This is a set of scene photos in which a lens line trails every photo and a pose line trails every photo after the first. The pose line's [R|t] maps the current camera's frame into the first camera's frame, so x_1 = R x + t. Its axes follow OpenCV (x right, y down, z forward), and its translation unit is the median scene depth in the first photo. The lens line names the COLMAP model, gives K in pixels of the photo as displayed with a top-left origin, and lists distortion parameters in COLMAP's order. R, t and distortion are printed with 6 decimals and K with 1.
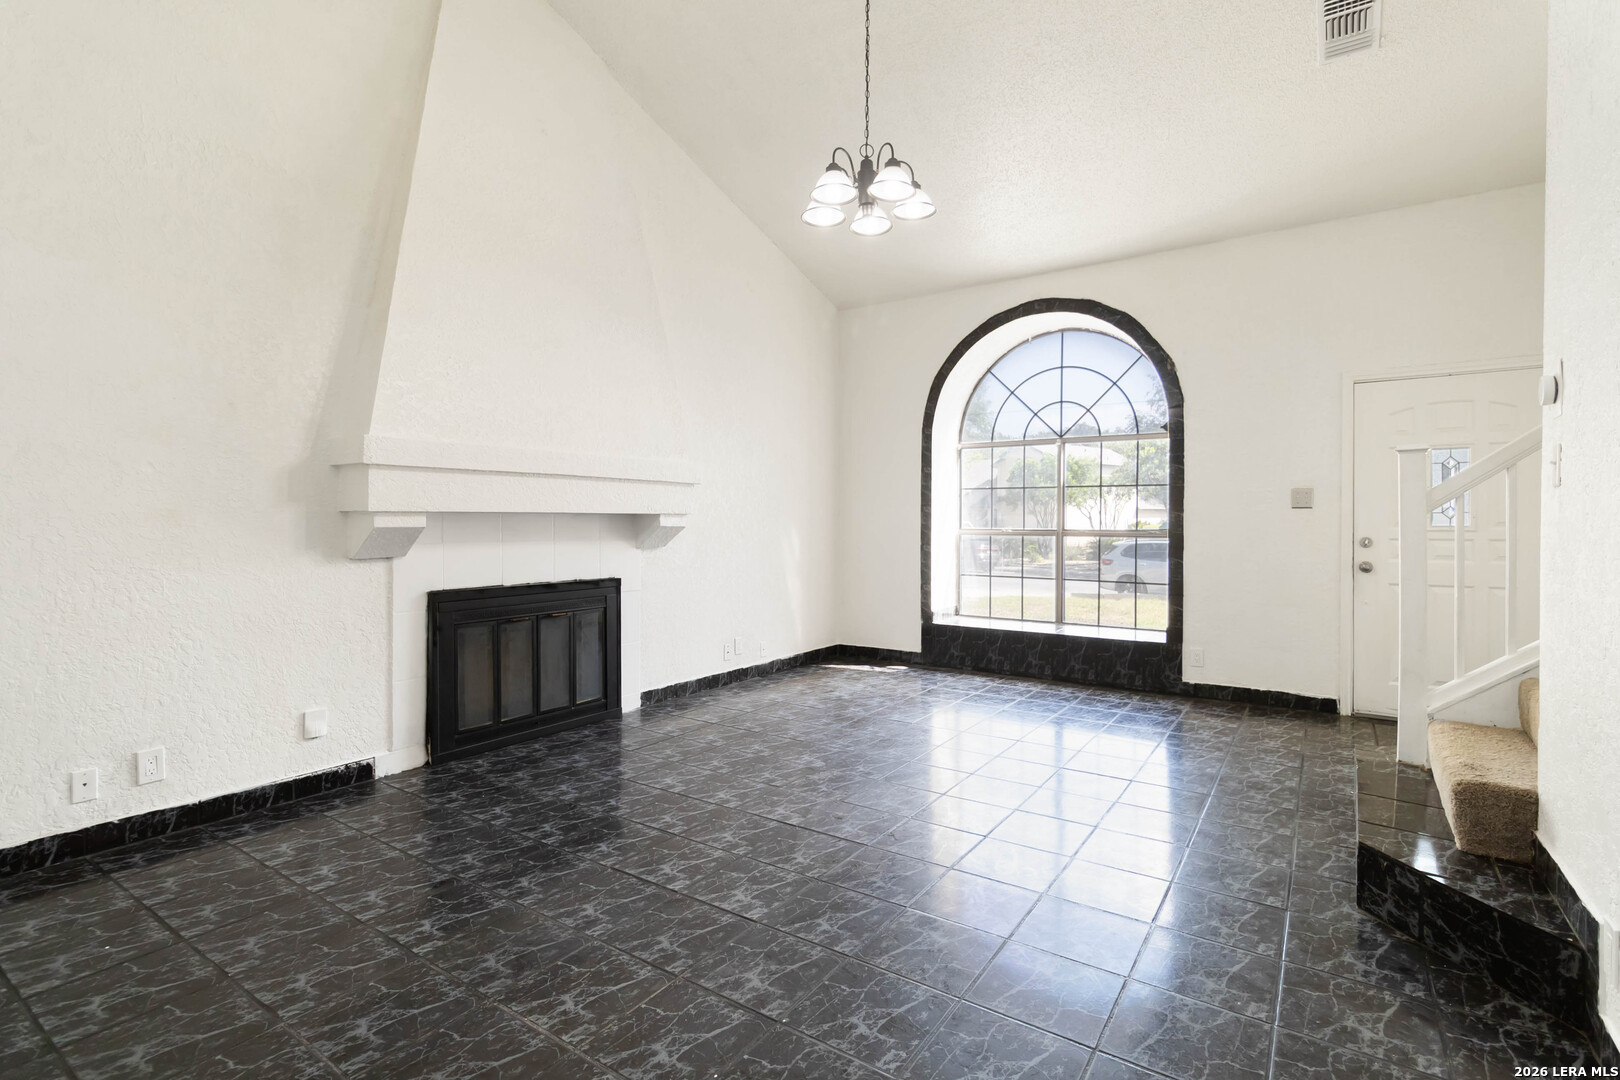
lens RADIAL K [[758.1, 0, 822.0], [0, 758.1, 532.3], [0, 0, 1]] dist [0.003635, 0.002558]
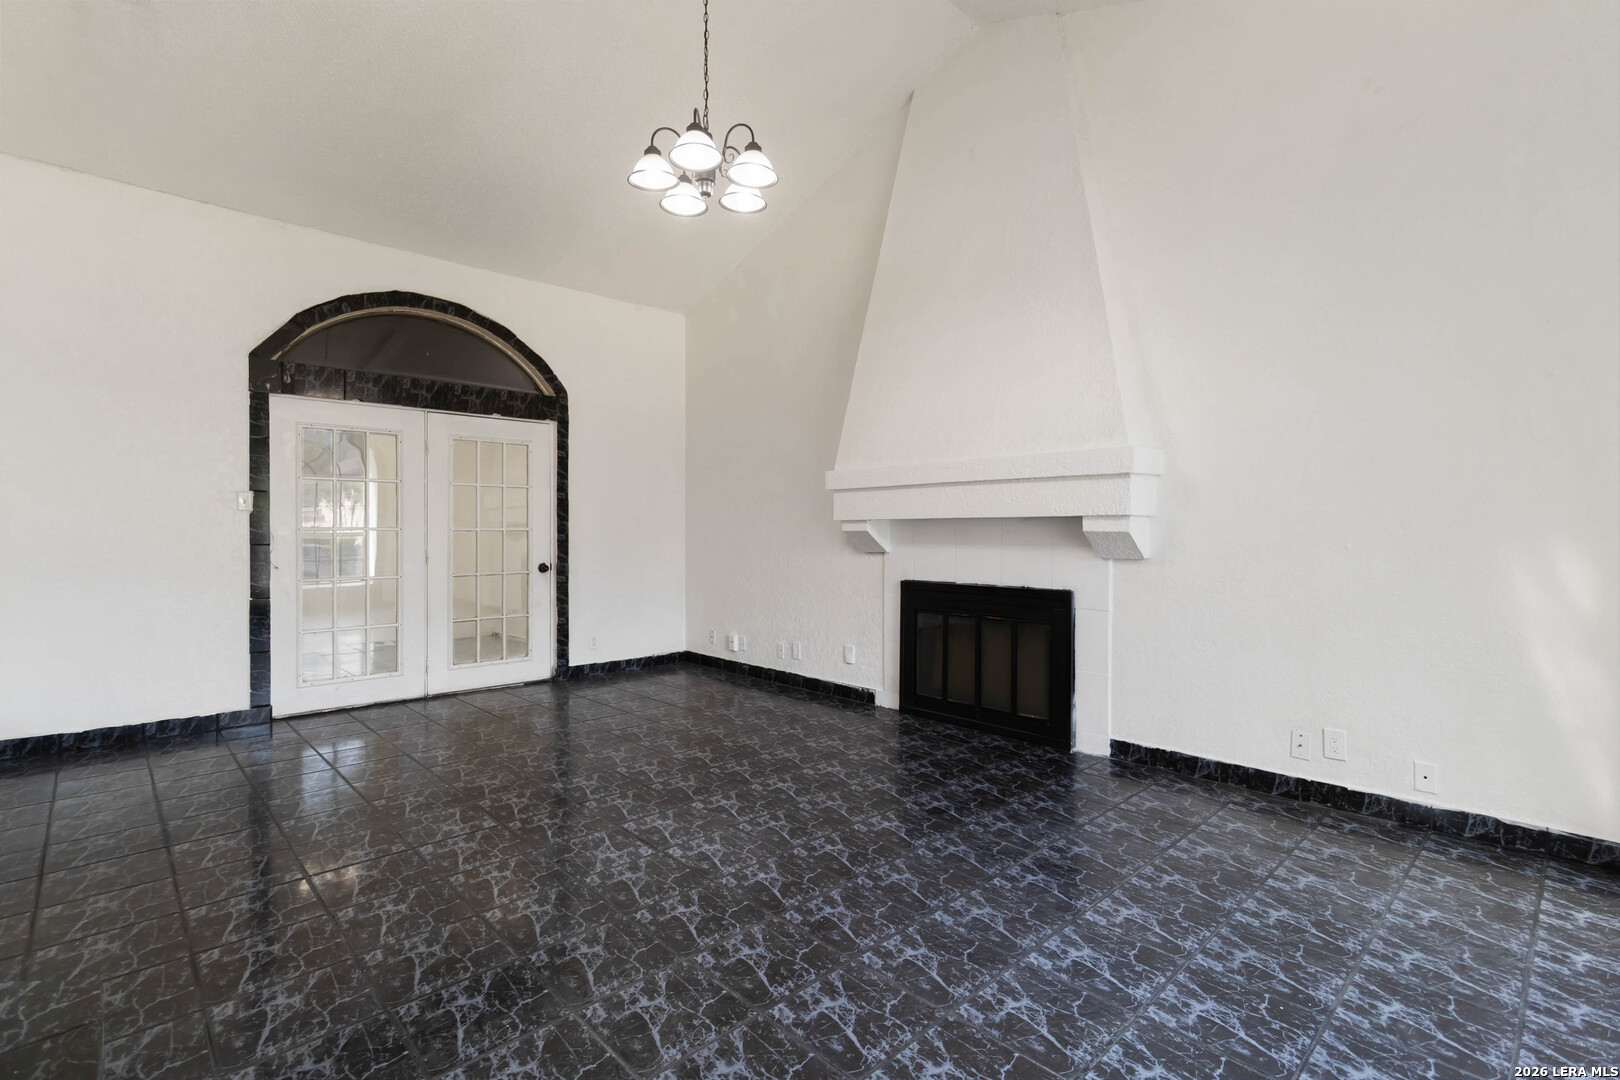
lens RADIAL K [[758.1, 0, 821.2], [0, 758.1, 534.6], [0, 0, 1]] dist [0.003635, 0.002558]
pose [[-0.213197, 0.016546, -0.976869, 0.984102], [-0.001819, 0.999848, 0.017333, -0.028452], [0.977008, 0.005472, -0.213134, 1.415750]]
